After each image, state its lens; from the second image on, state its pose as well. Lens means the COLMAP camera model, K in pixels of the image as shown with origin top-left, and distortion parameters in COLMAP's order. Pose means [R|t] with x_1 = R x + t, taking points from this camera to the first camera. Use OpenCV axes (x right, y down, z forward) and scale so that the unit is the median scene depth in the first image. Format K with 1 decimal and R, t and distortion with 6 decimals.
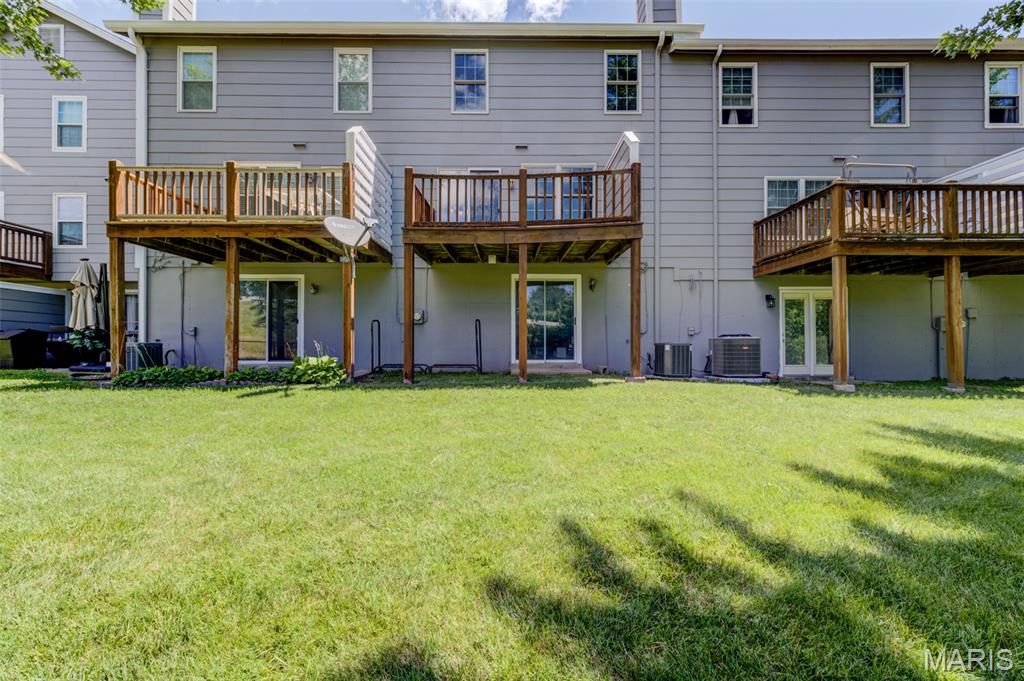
lens RADIAL K [[402.6, 0, 513.2], [0, 402.6, 343.0], [0, 0, 1]] dist [0.006730, -0.001581]
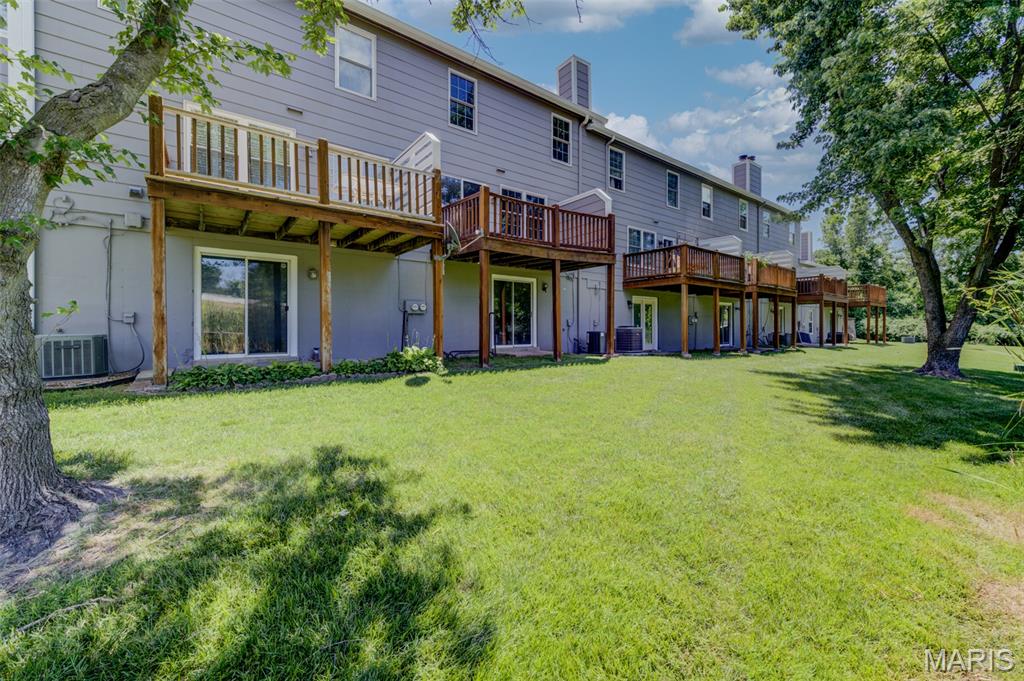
lens RADIAL K [[402.6, 0, 513.5], [0, 402.6, 334.5], [0, 0, 1]] dist [0.006730, -0.001581]
pose [[0.804776, -0.009712, 0.593499, -0.678425], [-0.000900, 0.999845, 0.017581, -0.012142], [-0.593577, -0.014683, 0.804643, -0.011893]]
